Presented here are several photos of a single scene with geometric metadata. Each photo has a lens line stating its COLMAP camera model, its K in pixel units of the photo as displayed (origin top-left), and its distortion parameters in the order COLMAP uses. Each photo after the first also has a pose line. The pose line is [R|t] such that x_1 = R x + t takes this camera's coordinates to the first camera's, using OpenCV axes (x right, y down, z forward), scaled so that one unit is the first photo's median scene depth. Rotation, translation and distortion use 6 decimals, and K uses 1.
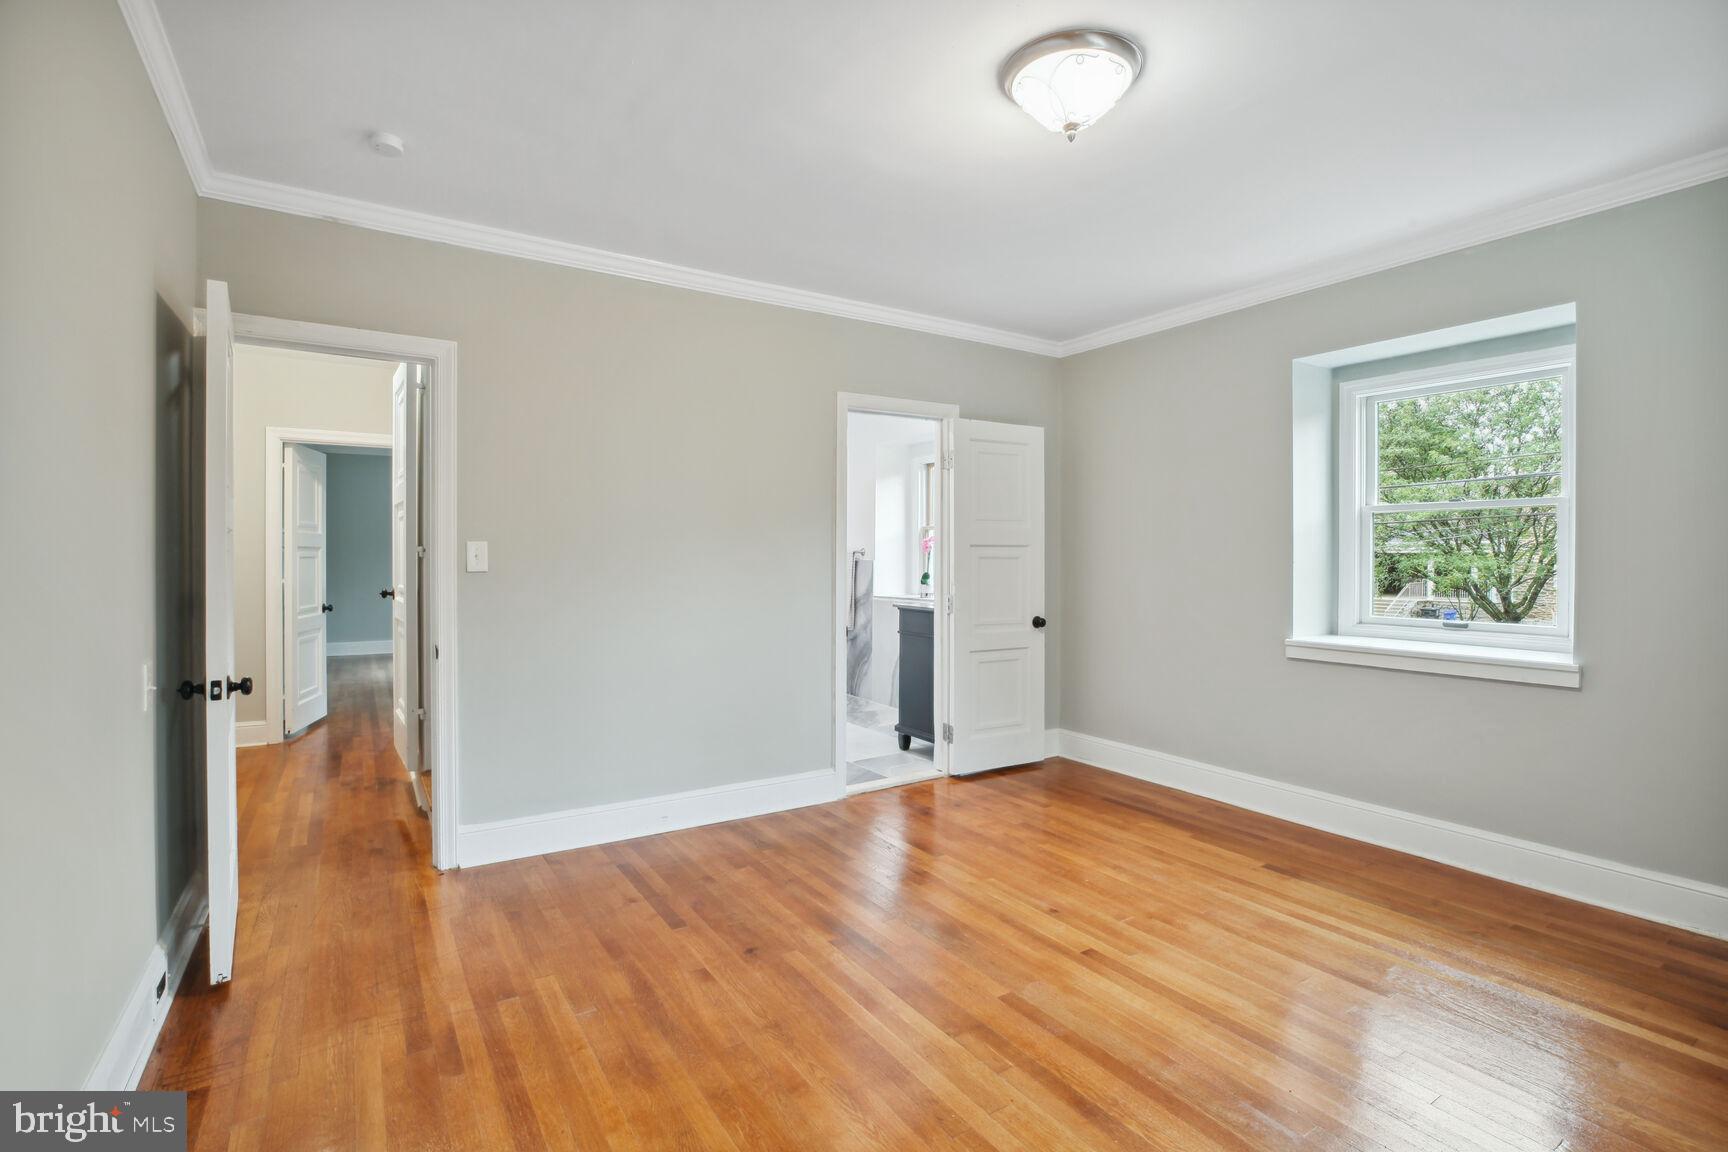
lens RADIAL K [[794.4, 0, 864.8], [0, 794.4, 572.8], [0, 0, 1]] dist [0.014660, -0.000182]
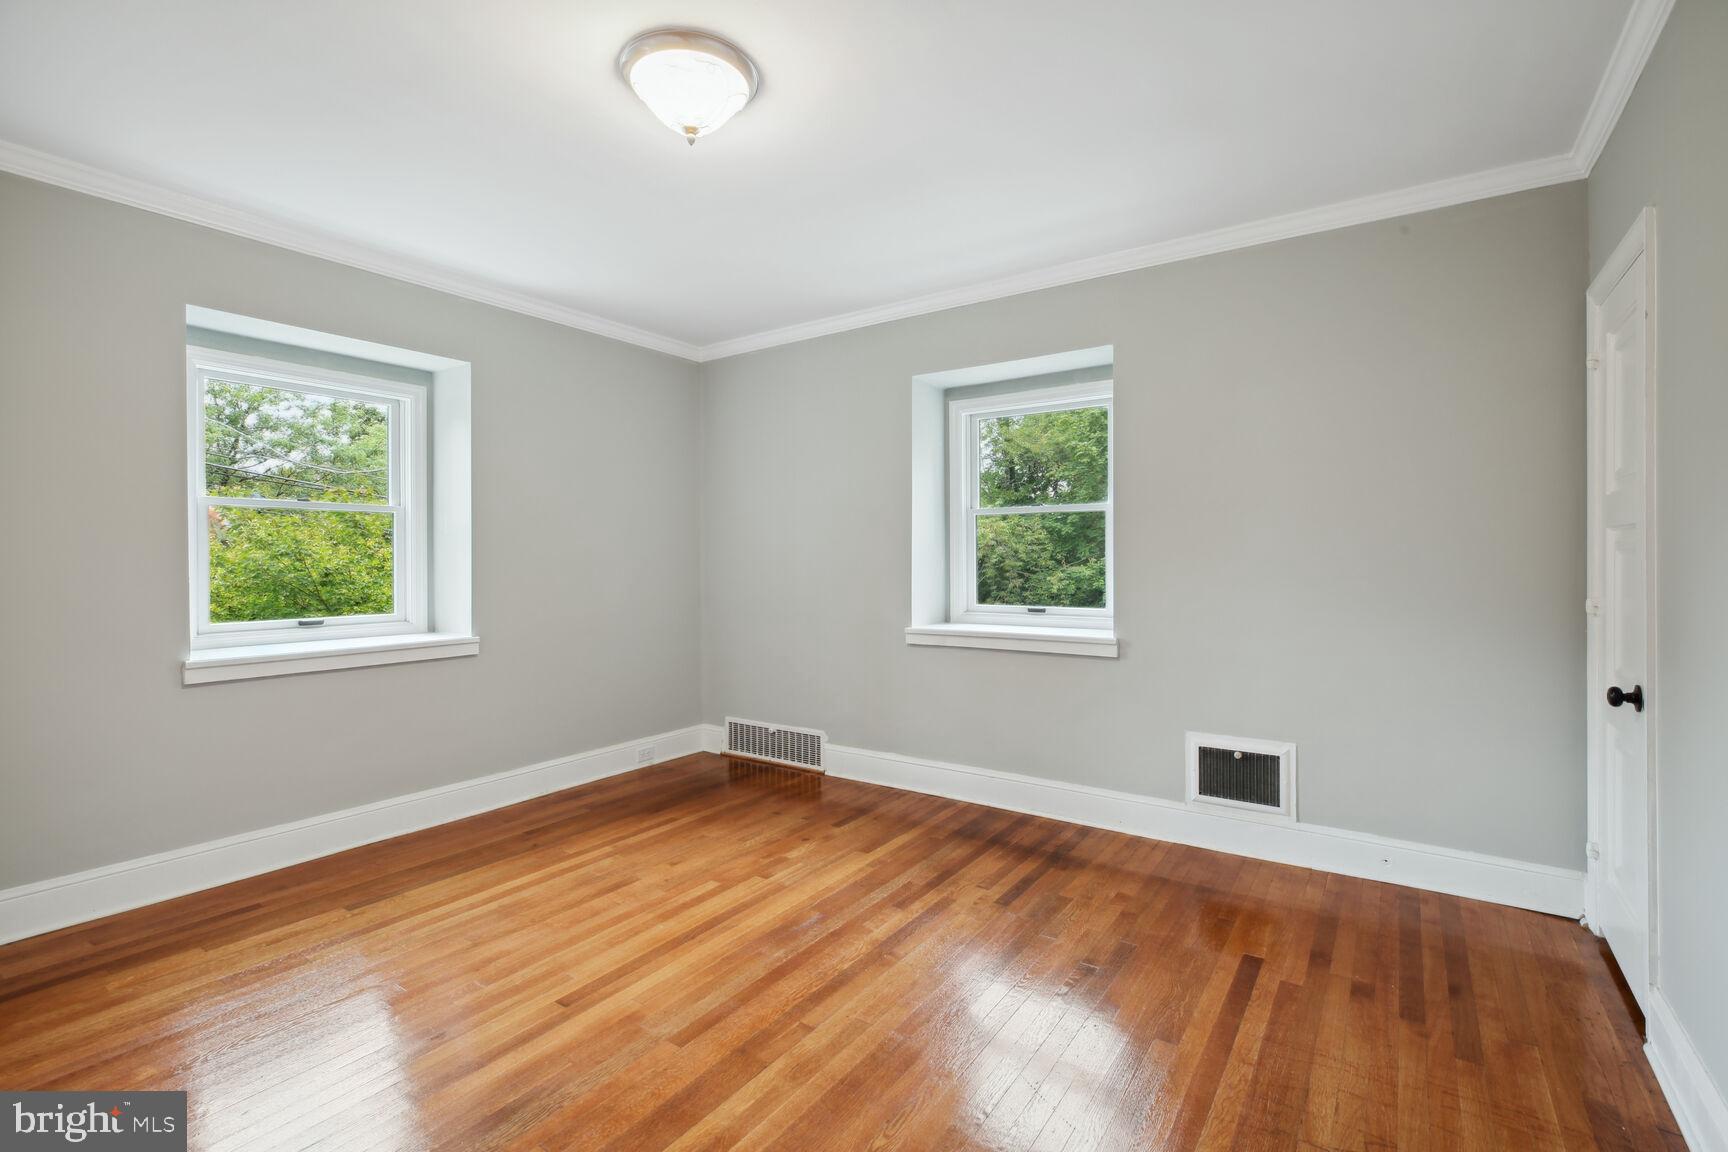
lens RADIAL K [[794.4, 0, 863.5], [0, 794.4, 567.5], [0, 0, 1]] dist [0.014660, -0.000182]
pose [[-0.375511, -0.003825, 0.926810, -0.598696], [0.018733, 0.999756, 0.011716, -0.003460], [-0.926629, 0.021761, -0.375348, 0.935512]]
